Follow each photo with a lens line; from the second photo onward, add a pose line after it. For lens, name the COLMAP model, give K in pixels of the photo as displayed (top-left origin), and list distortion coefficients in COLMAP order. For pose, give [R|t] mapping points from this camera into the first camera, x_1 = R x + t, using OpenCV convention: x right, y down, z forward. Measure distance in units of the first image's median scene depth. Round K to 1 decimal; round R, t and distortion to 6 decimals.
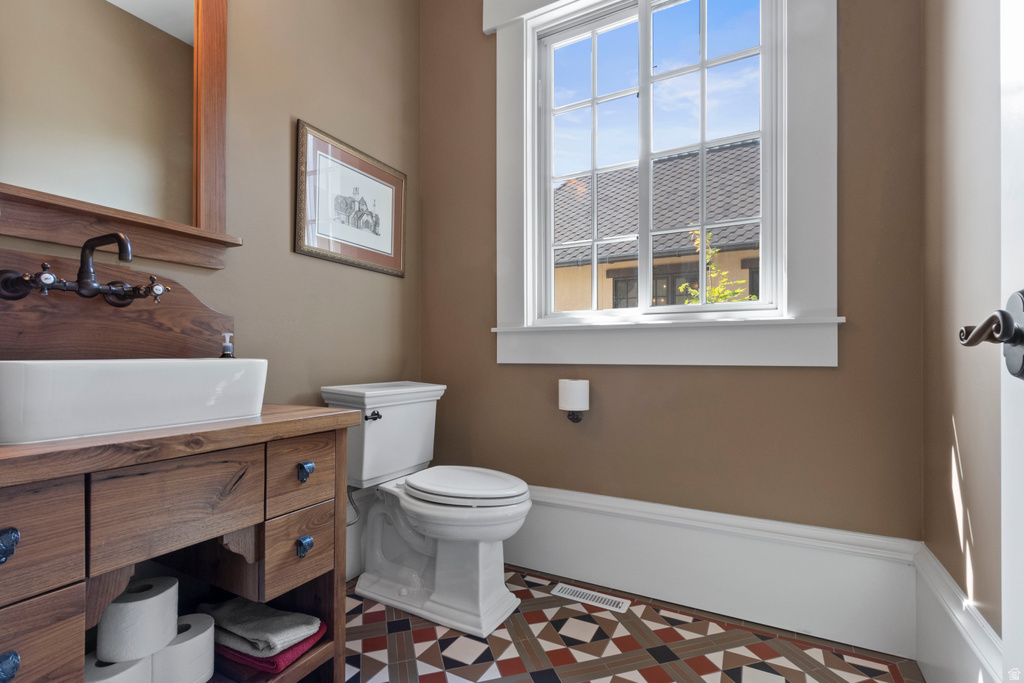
lens RADIAL K [[471.4, 0, 510.0], [0, 471.4, 349.3], [0, 0, 1]] dist [0.003069, -0.000290]
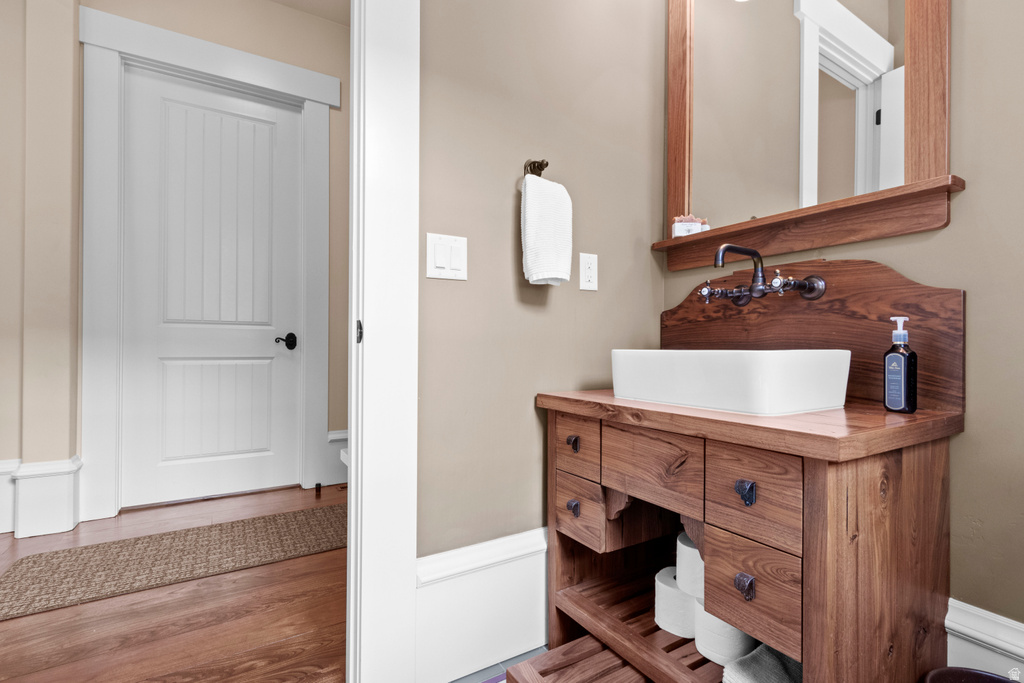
lens RADIAL K [[471.4, 0, 510.7], [0, 471.4, 344.8], [0, 0, 1]] dist [0.003069, -0.000290]
pose [[-0.494511, -0.010821, -0.869104, 0.443505], [0.004375, 0.999879, -0.014939, 0.023015], [0.869161, -0.011190, -0.494403, 1.039327]]
